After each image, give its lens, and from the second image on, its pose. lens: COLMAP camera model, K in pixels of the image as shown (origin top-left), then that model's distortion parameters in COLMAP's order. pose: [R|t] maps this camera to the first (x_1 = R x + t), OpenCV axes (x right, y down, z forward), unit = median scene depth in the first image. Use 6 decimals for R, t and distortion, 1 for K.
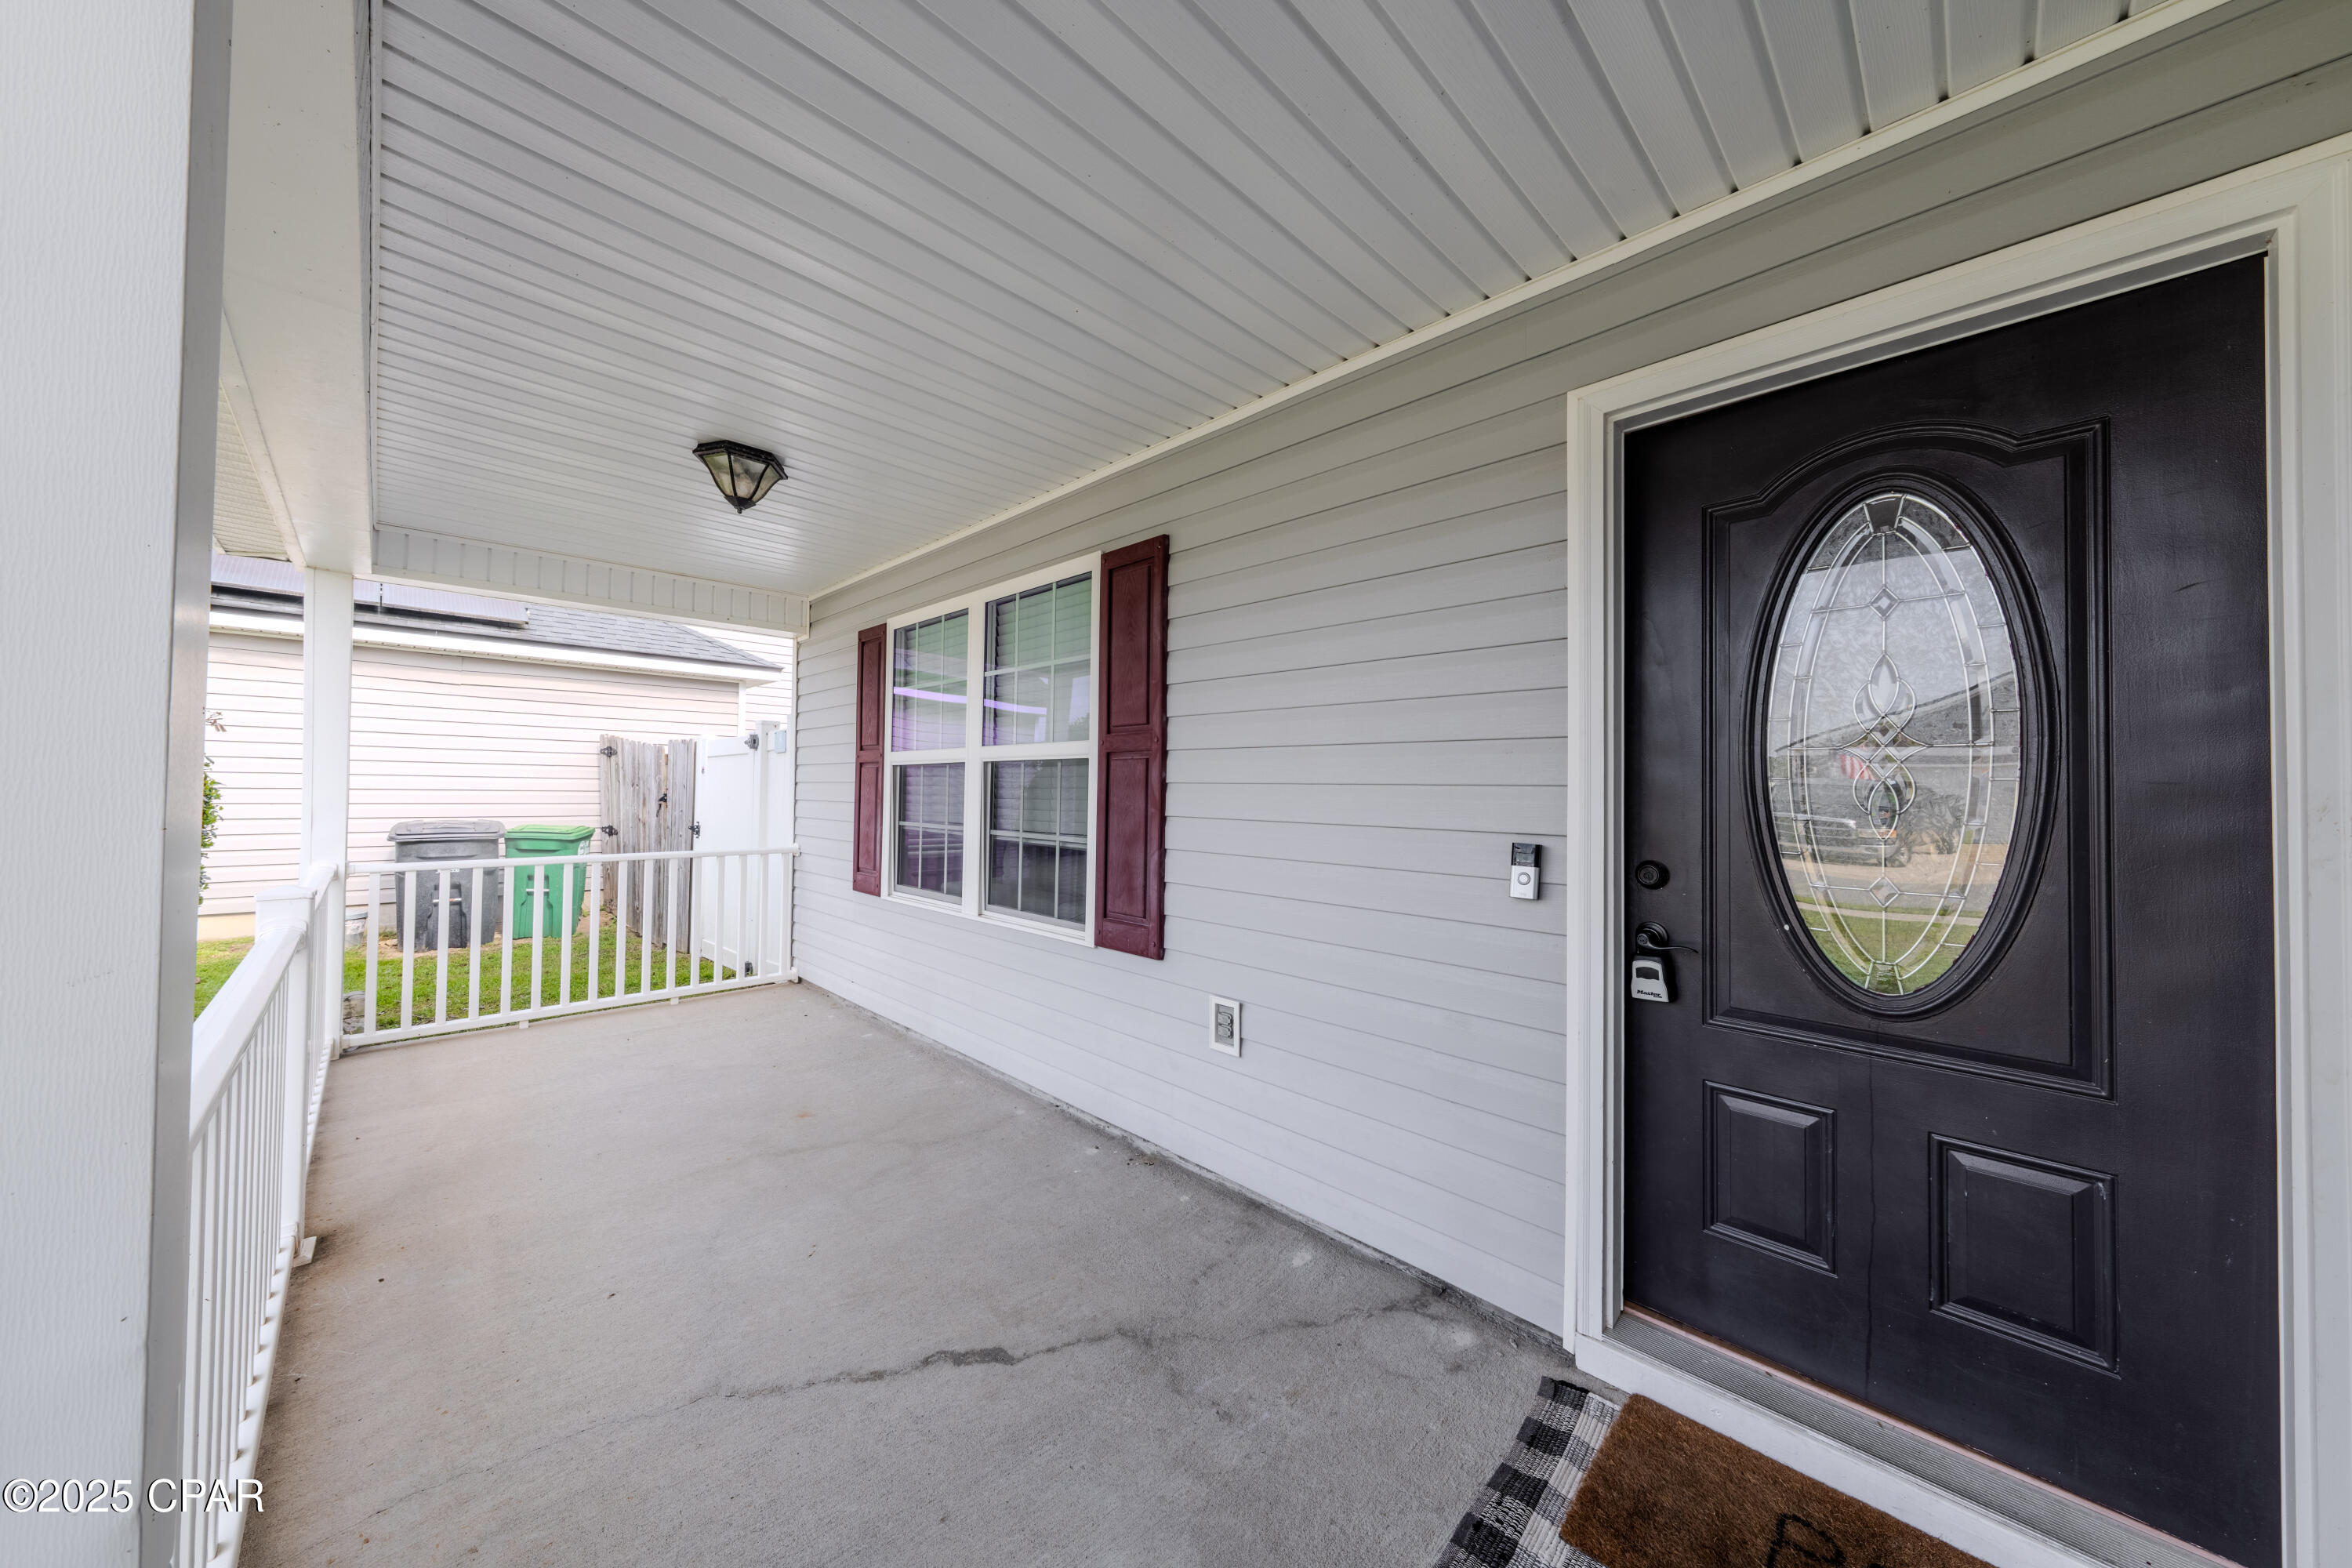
lens RADIAL K [[809.1, 0, 1179.8], [0, 809.1, 775.7], [0, 0, 1]] dist [-0.000707, -0.000015]
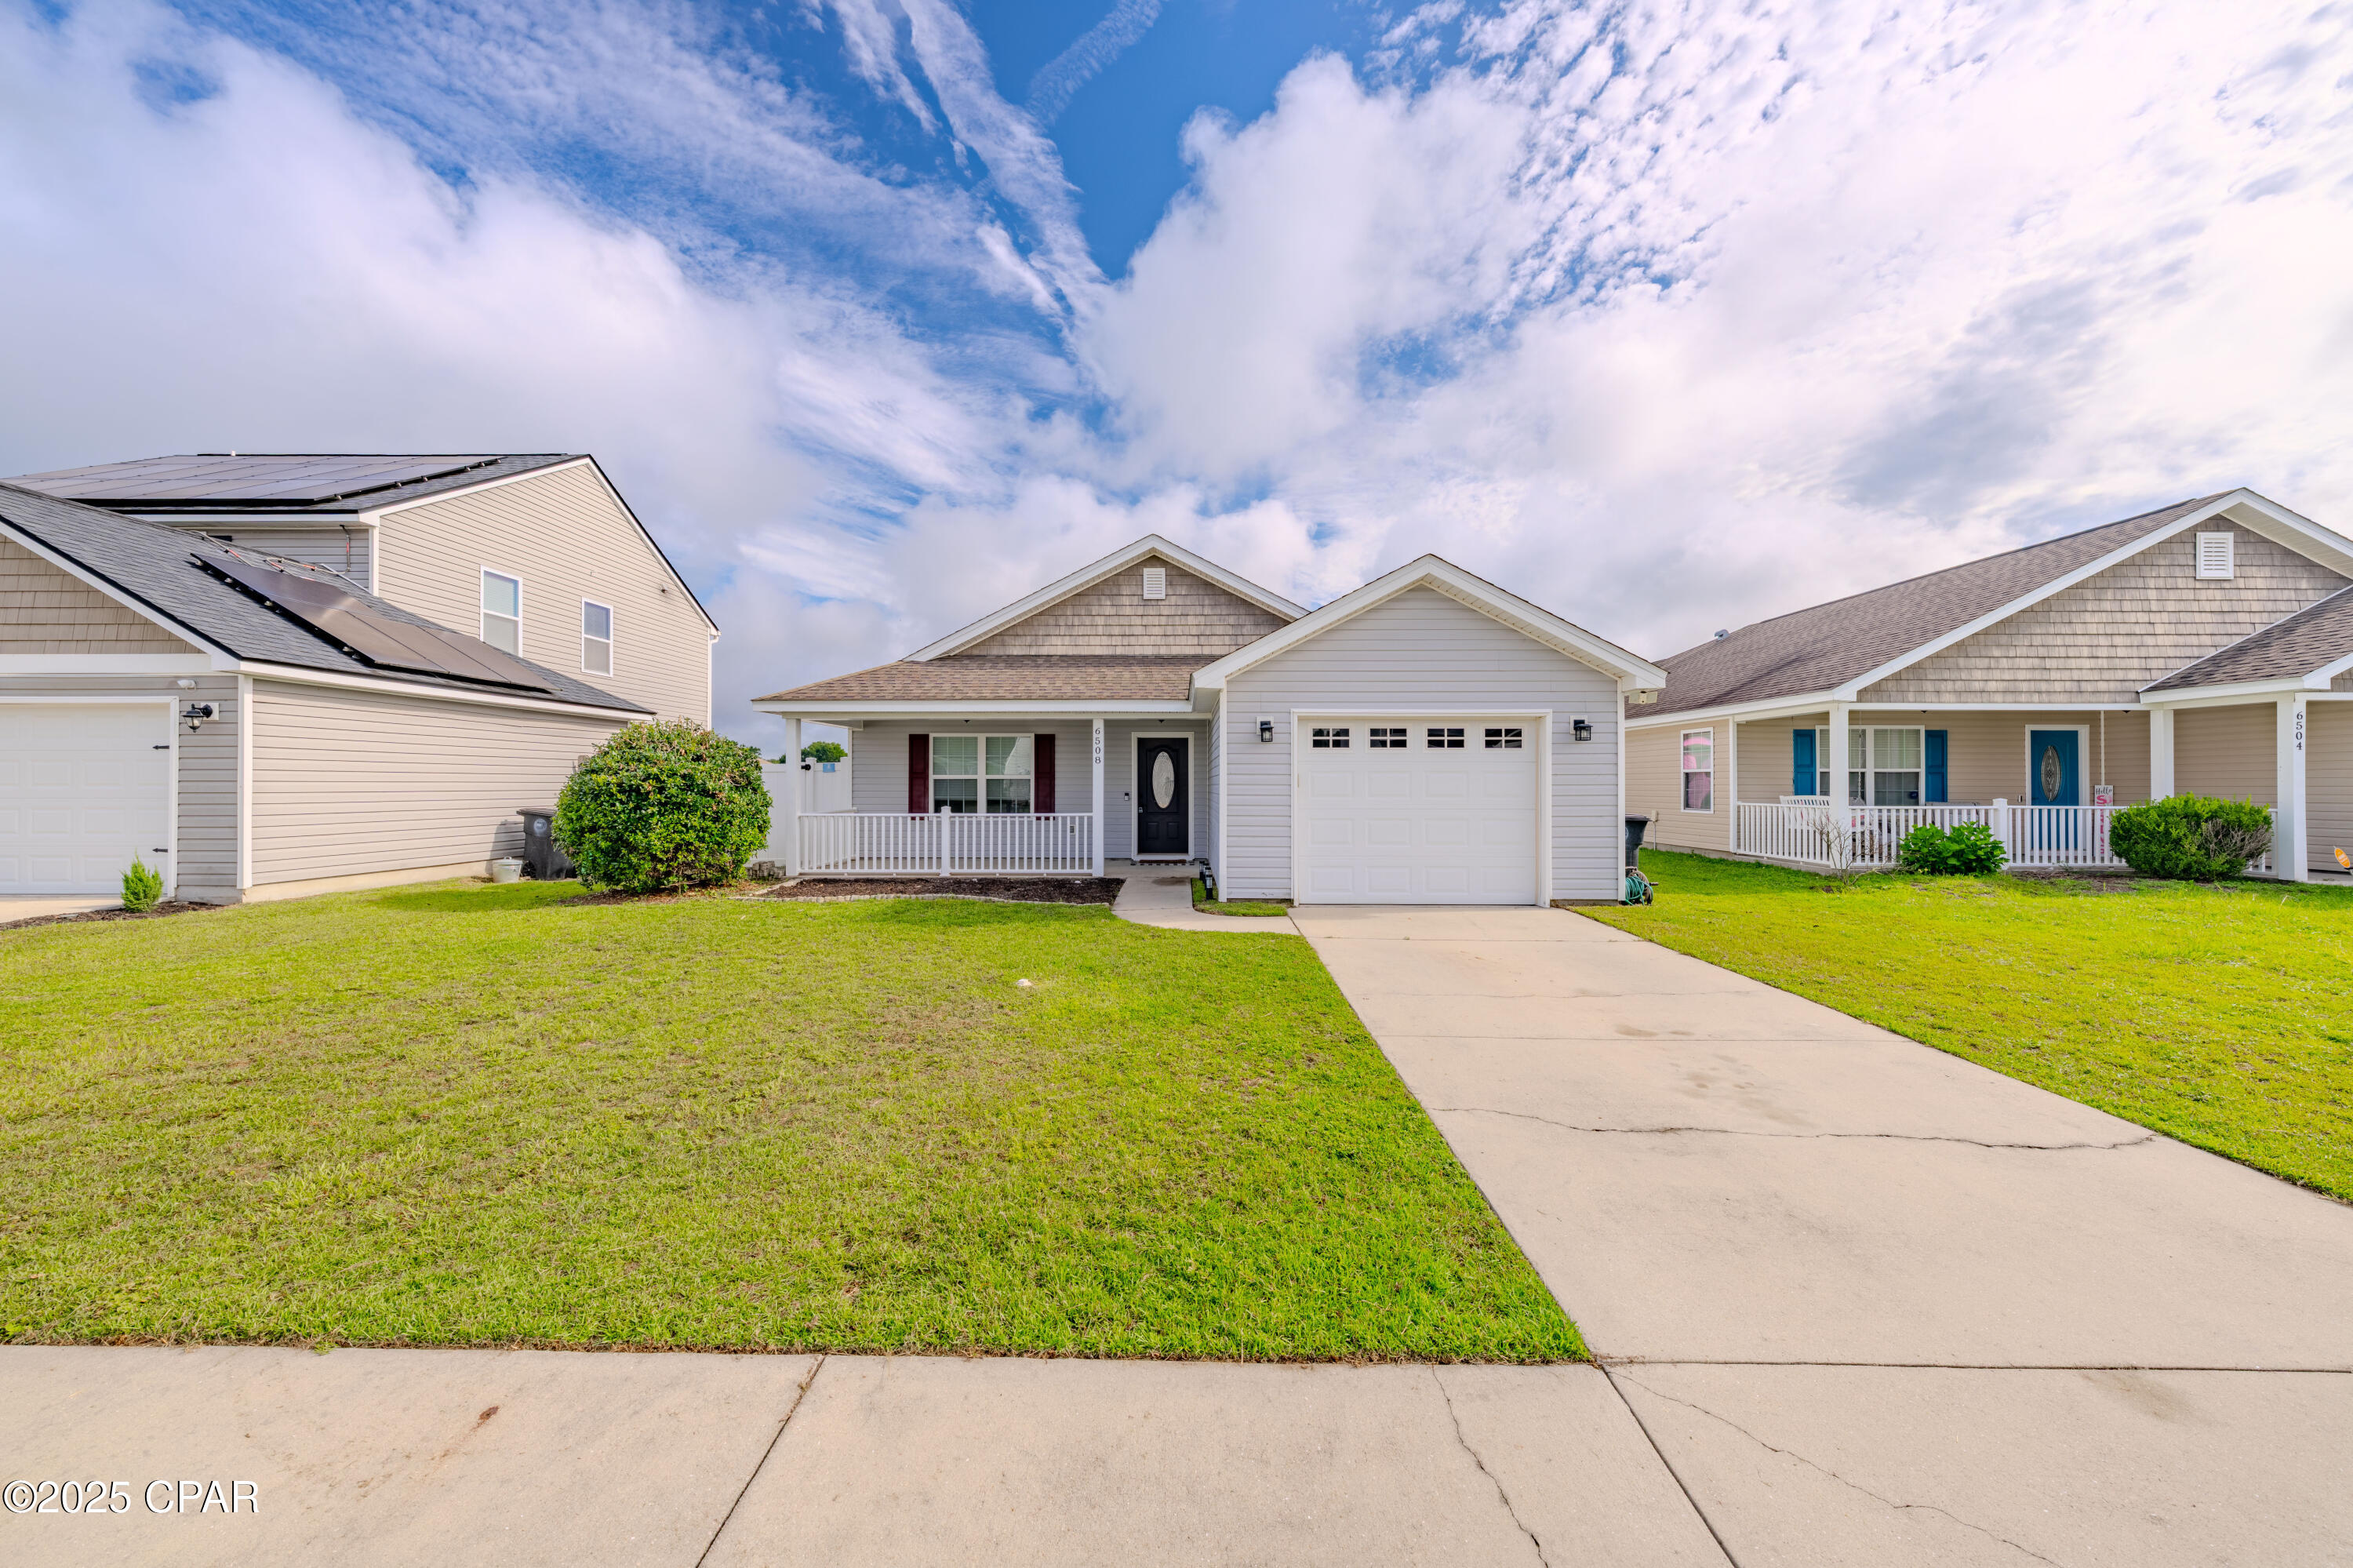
lens RADIAL K [[809.5, 0, 1180.3], [0, 809.5, 775.7], [0, 0, 1]] dist [-0.000707, -0.000015]
pose [[0.714496, -0.006060, 0.699613, -2.690924], [-0.006797, 0.999855, 0.015602, -0.116732], [-0.699606, -0.015903, 0.714352, -2.831352]]
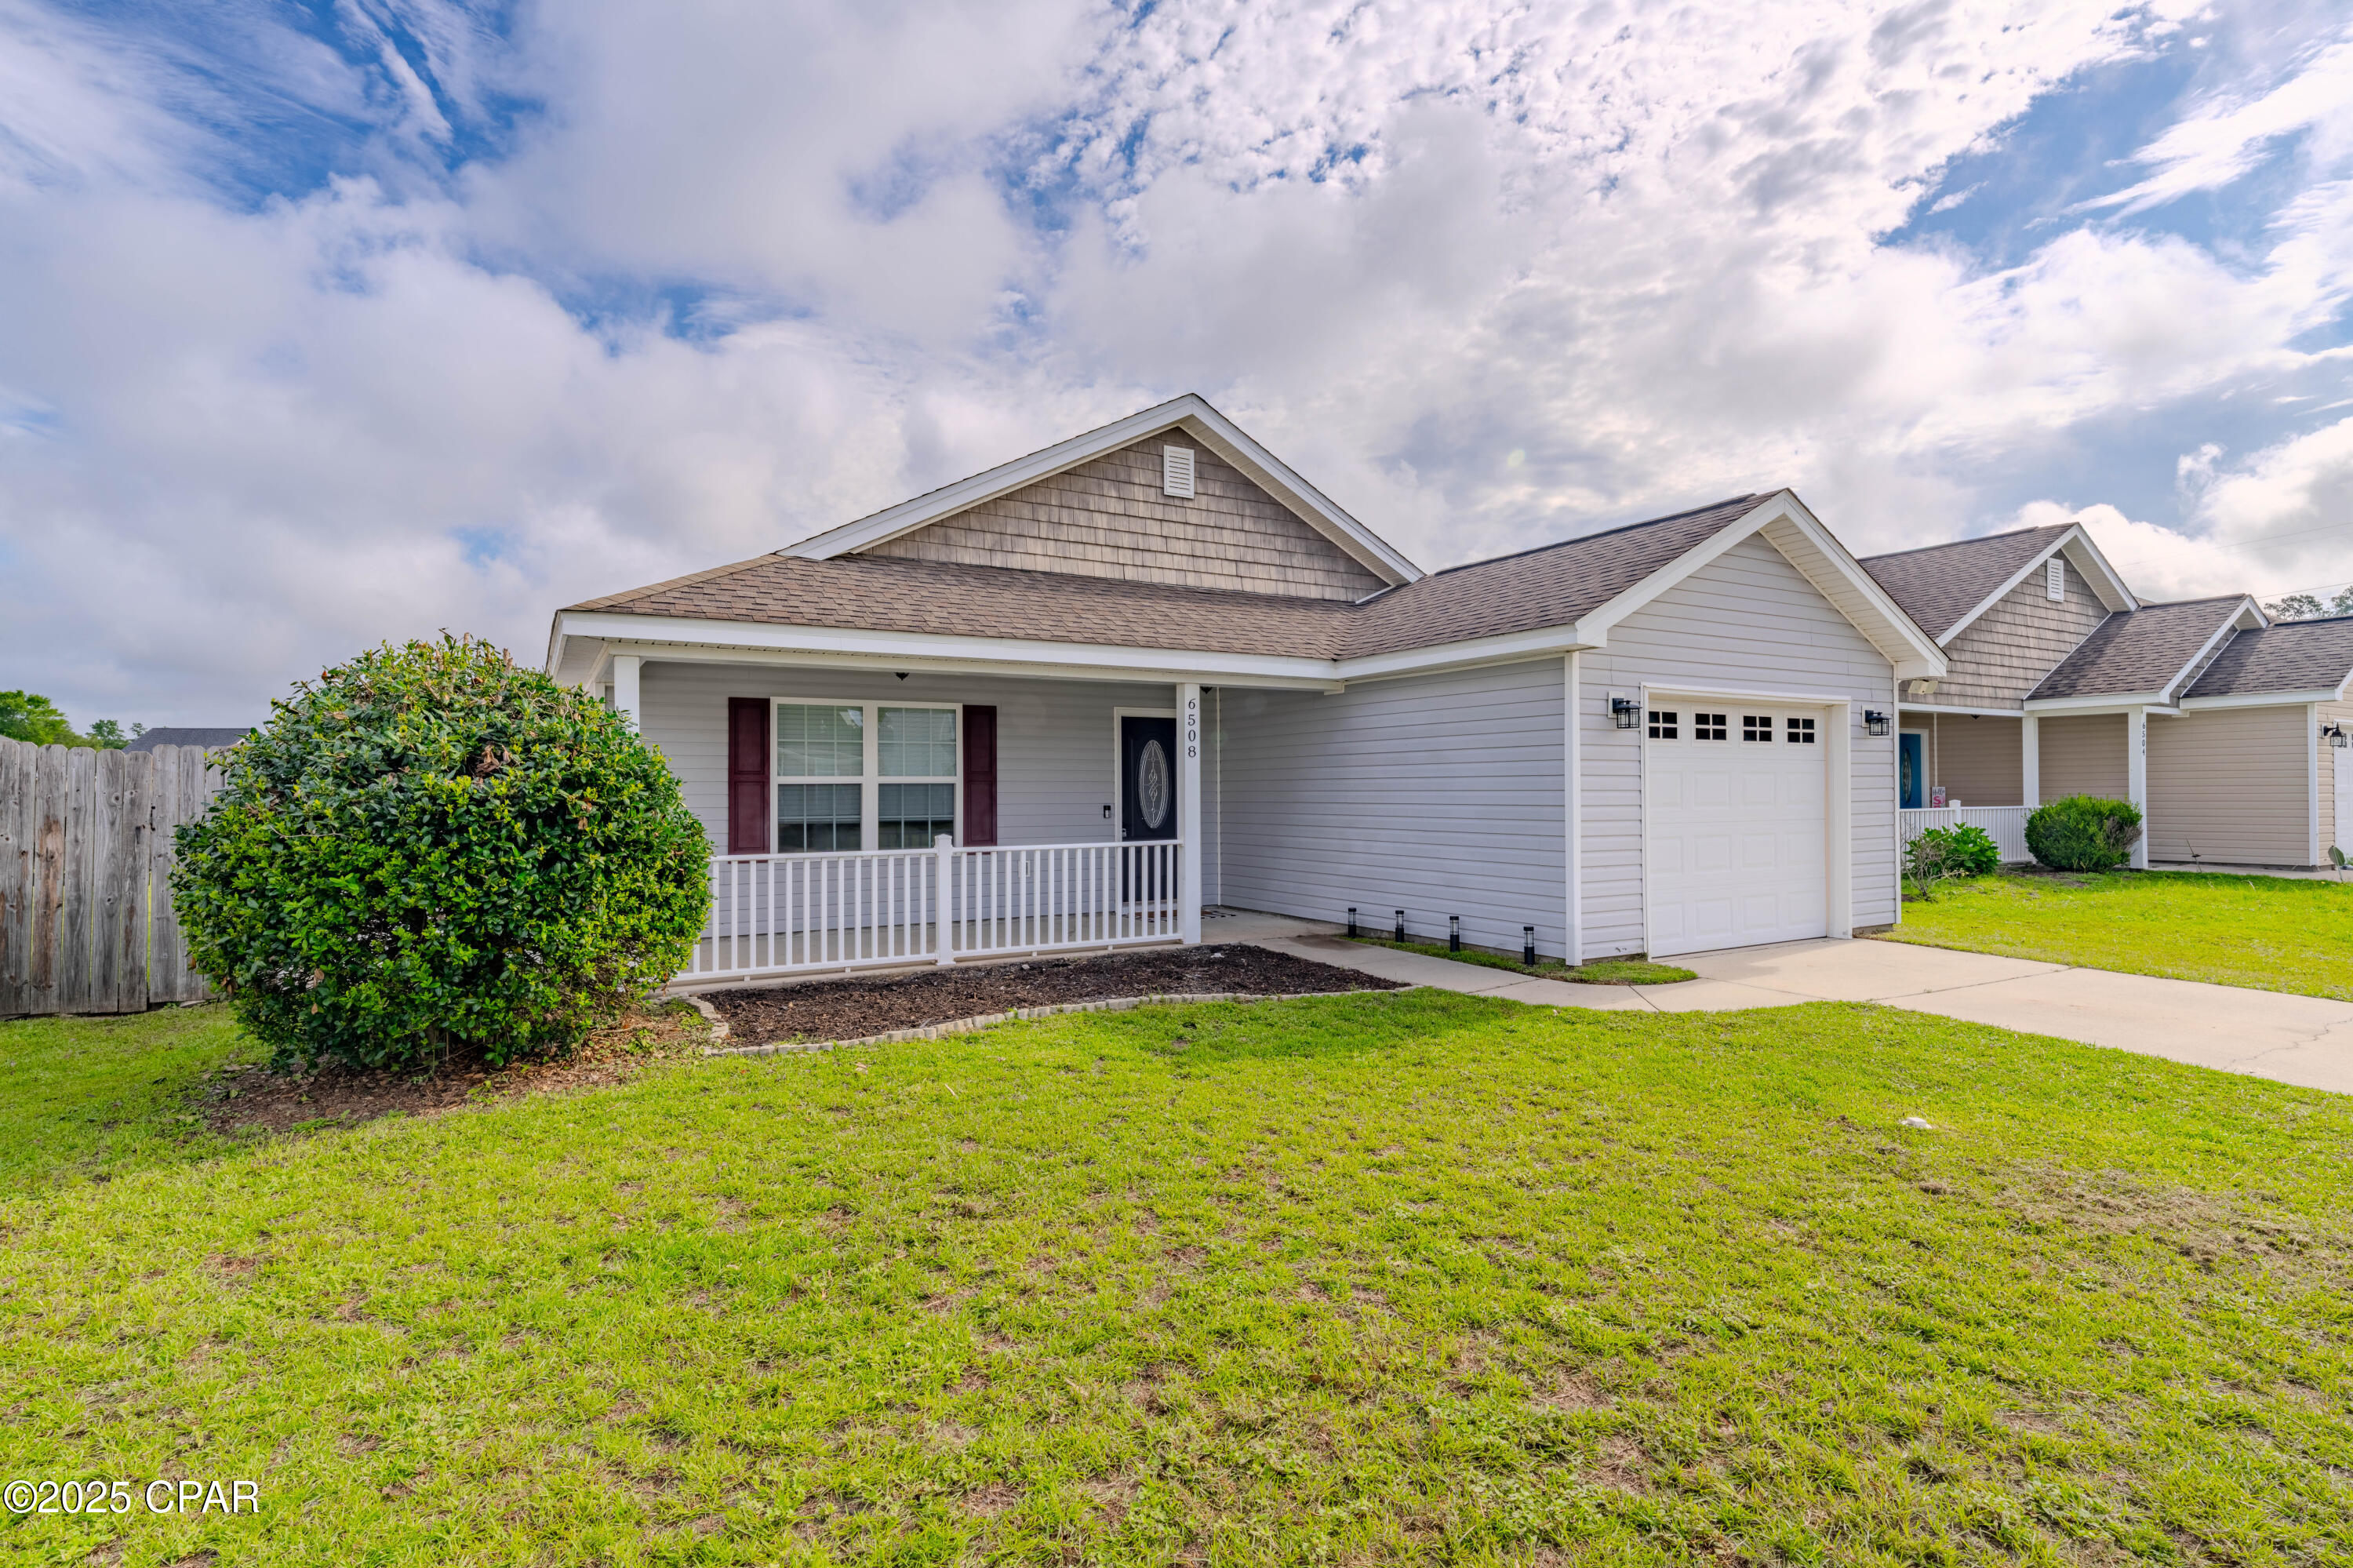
lens RADIAL K [[1127.8, 0, 1174.5], [0, 1127.8, 775.6], [0, 0, 1]] dist [-0.000976, -0.000183]
pose [[0.254395, -0.003790, 0.967093, -3.431481], [-0.013572, 0.999880, 0.007489, -0.083160], [-0.967005, -0.015030, 0.254313, -0.590709]]
